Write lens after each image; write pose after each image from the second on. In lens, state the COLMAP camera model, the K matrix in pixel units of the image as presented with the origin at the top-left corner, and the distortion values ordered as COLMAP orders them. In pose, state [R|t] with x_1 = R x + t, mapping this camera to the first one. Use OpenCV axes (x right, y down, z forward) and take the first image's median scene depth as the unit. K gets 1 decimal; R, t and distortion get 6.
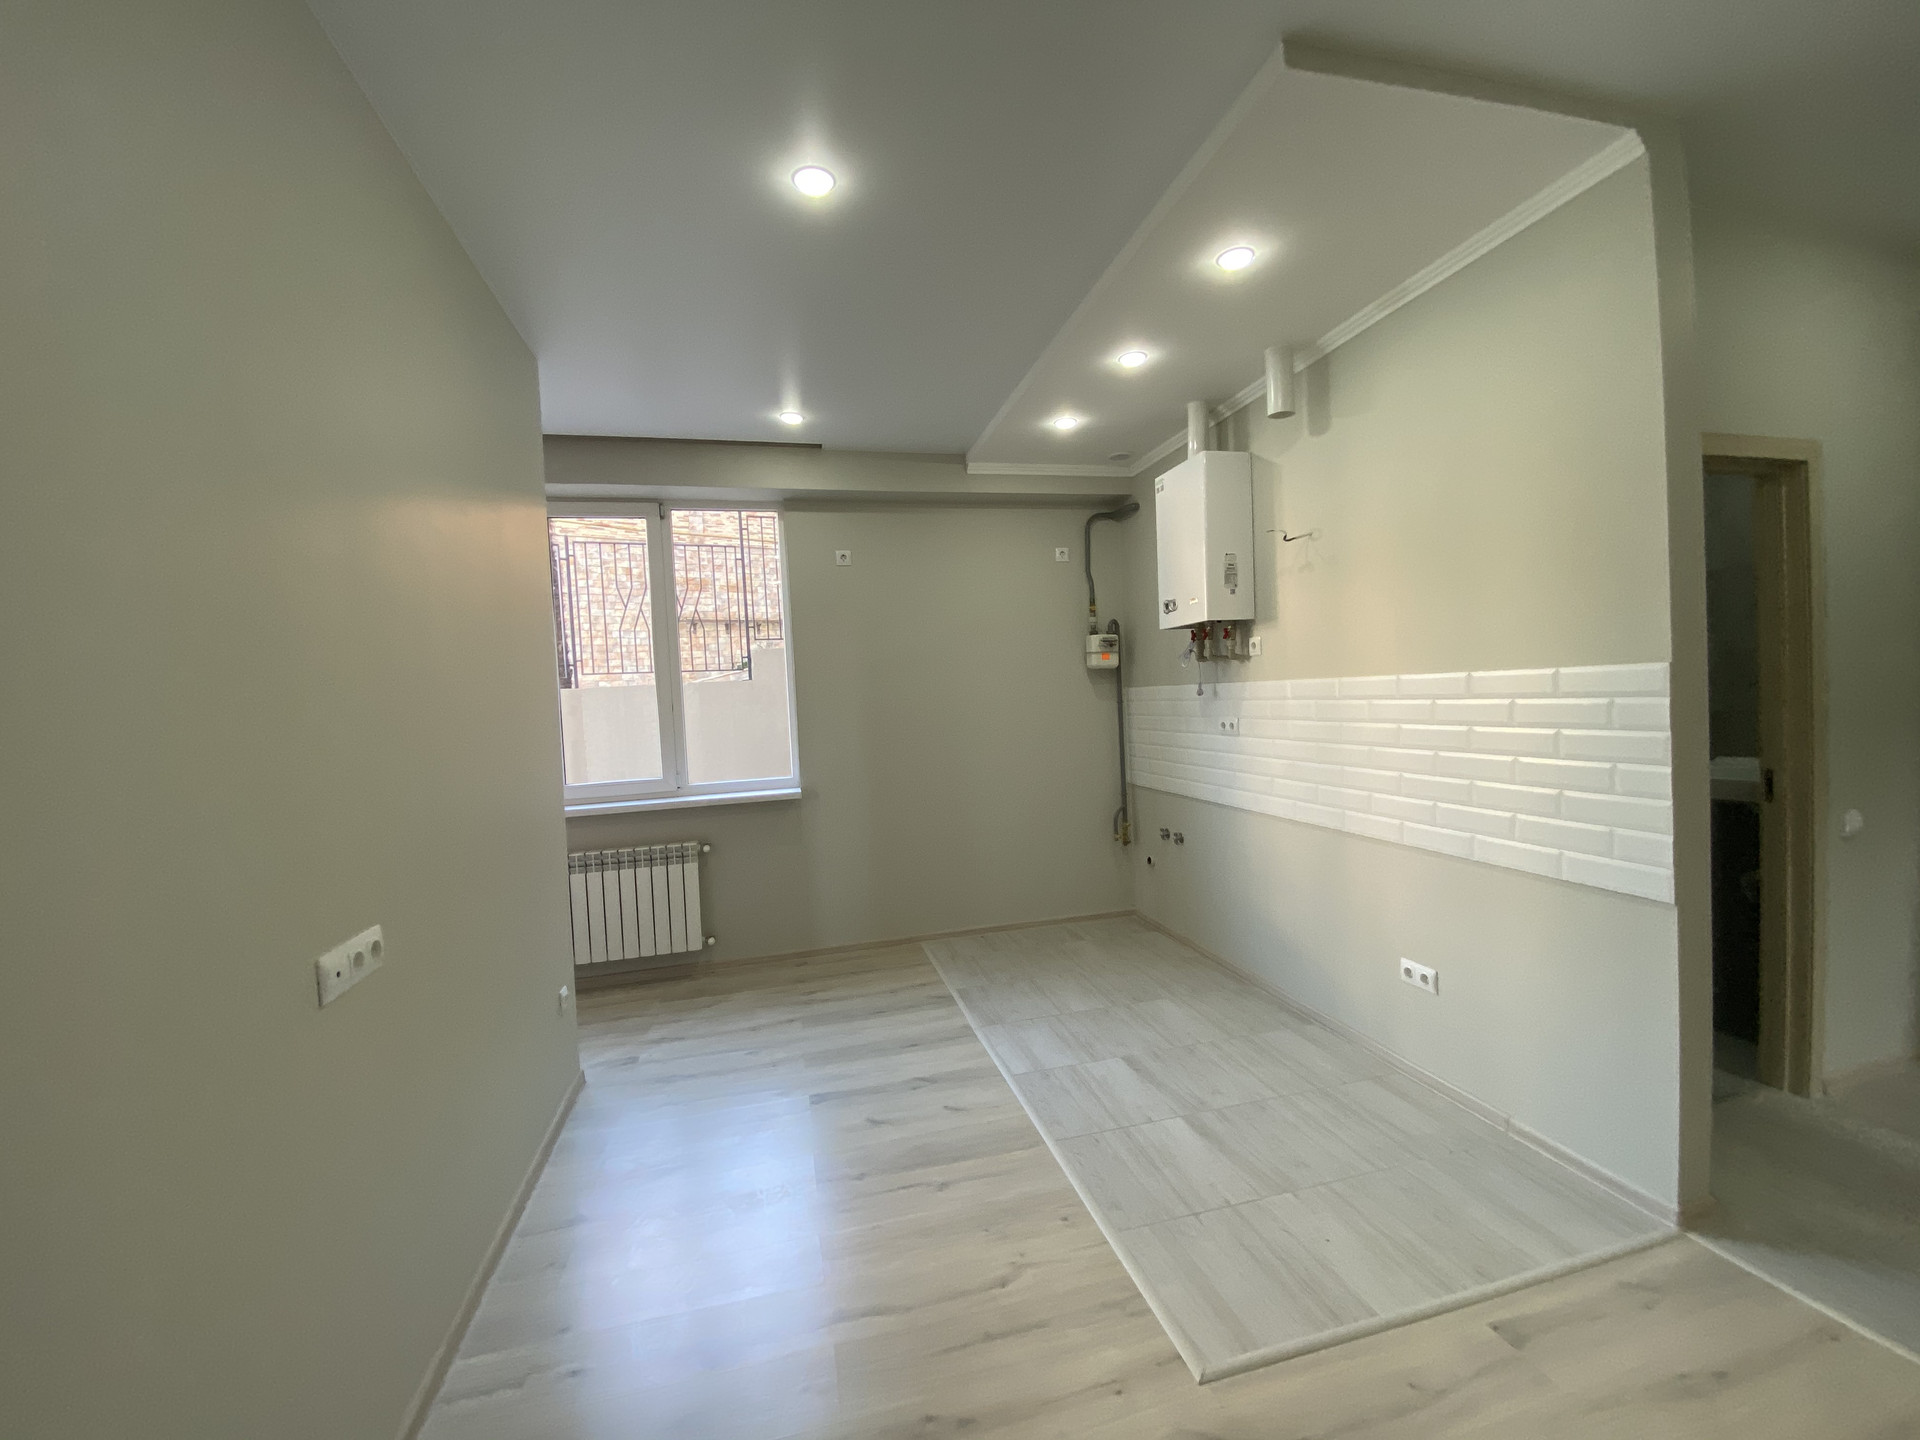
lens RADIAL K [[777.6, 0, 960.0], [0, 777.6, 720.0], [0, 0, 1]] dist [-0.000281, -0.013232]
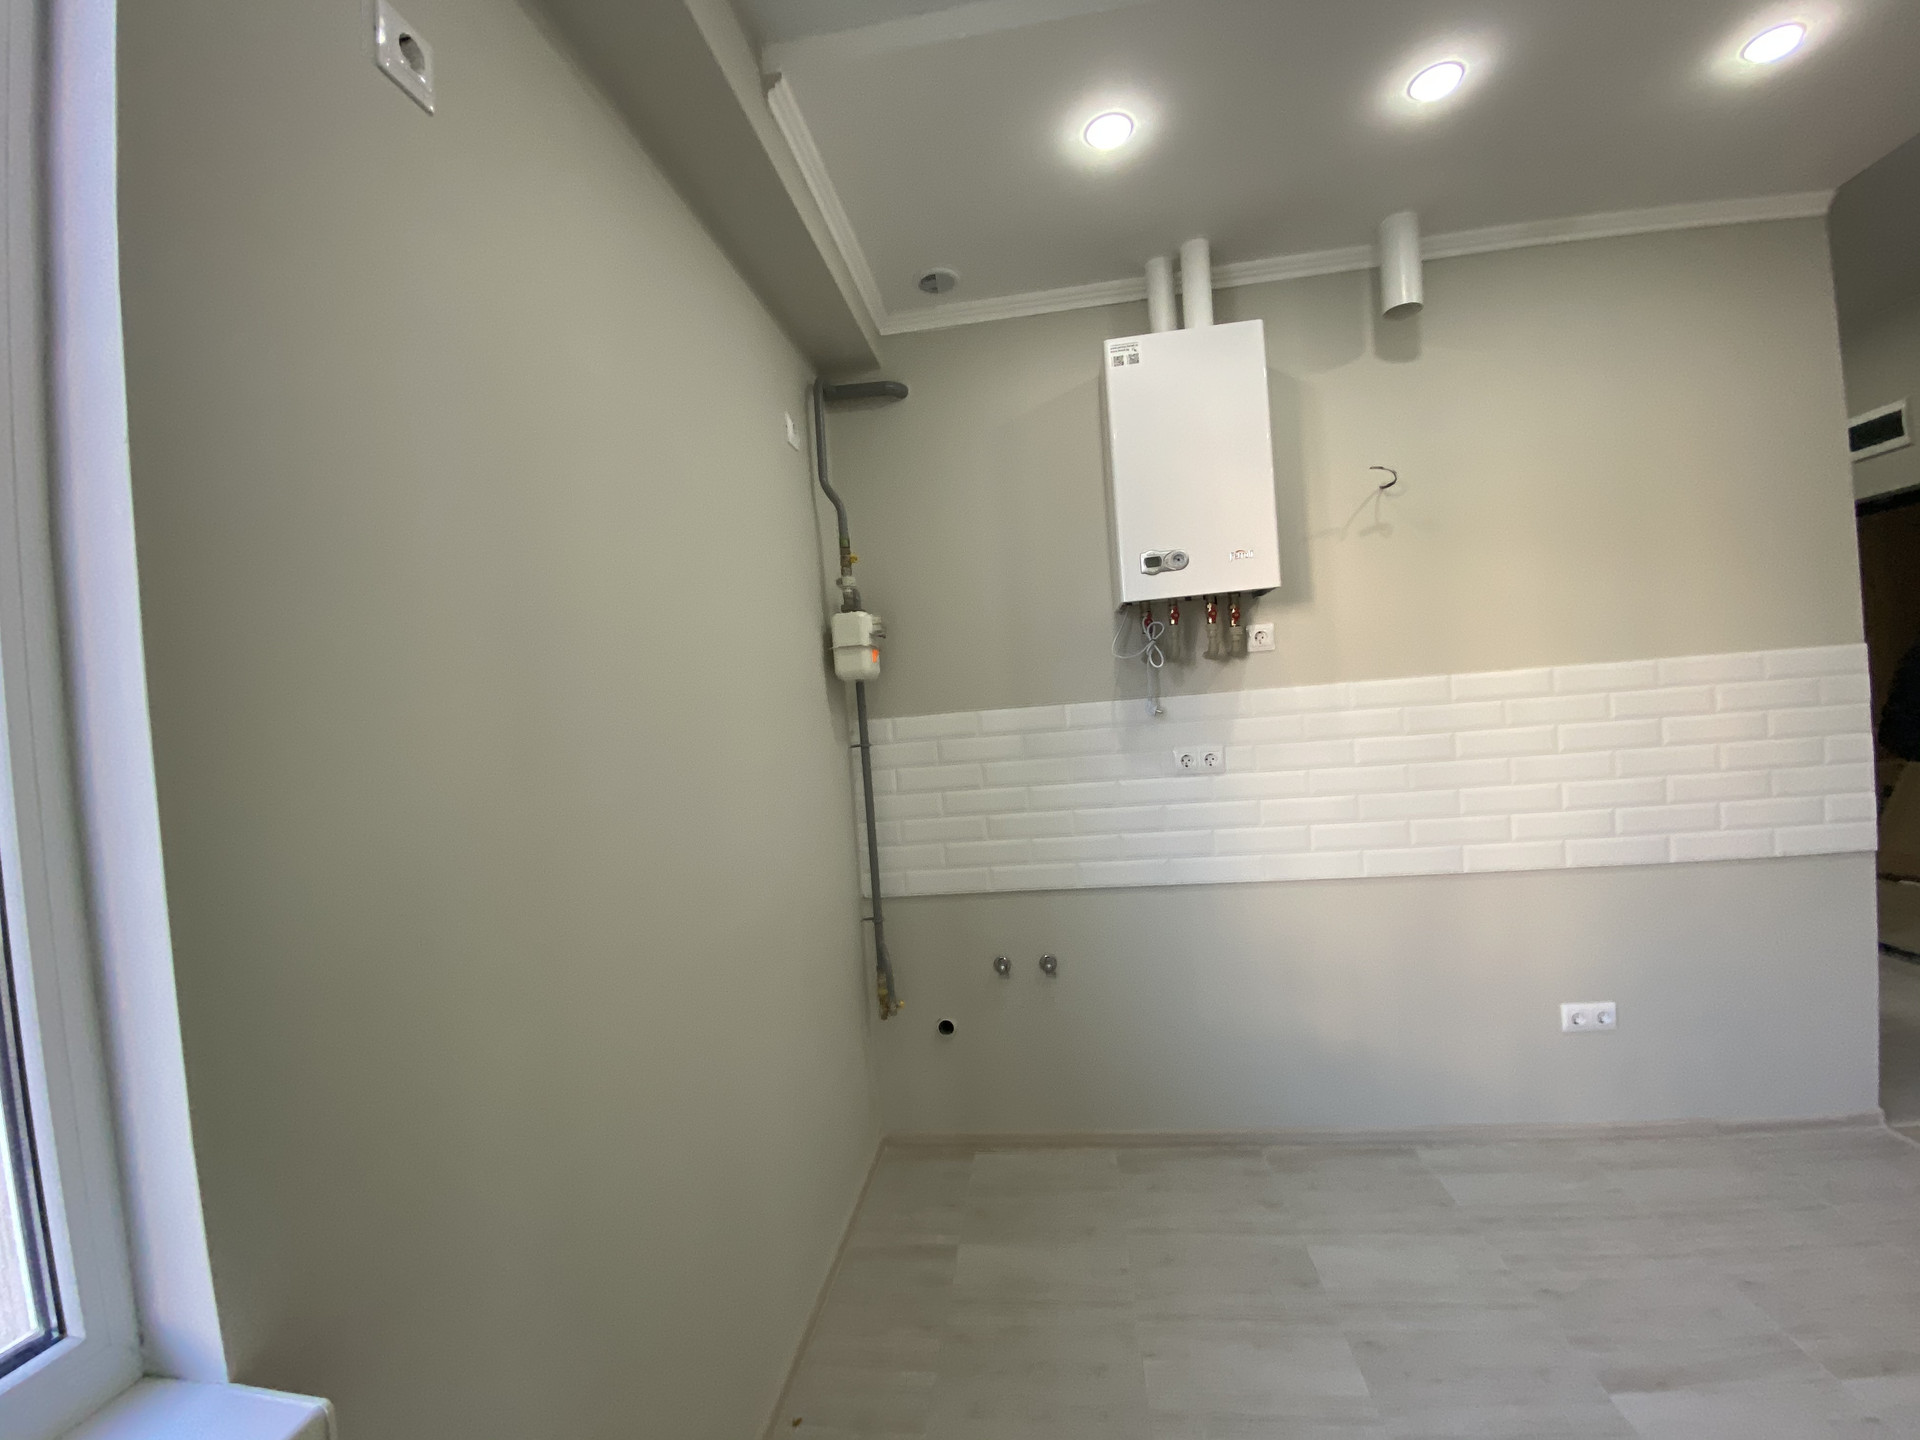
lens RADIAL K [[777.6, 0, 960.0], [0, 777.6, 720.0], [0, 0, 1]] dist [-0.000281, -0.013232]
pose [[0.364863, 0.008203, 0.931025, -0.347836], [0.089564, 0.995015, -0.043867, -0.016158], [-0.926743, 0.099392, 0.362309, 0.996820]]
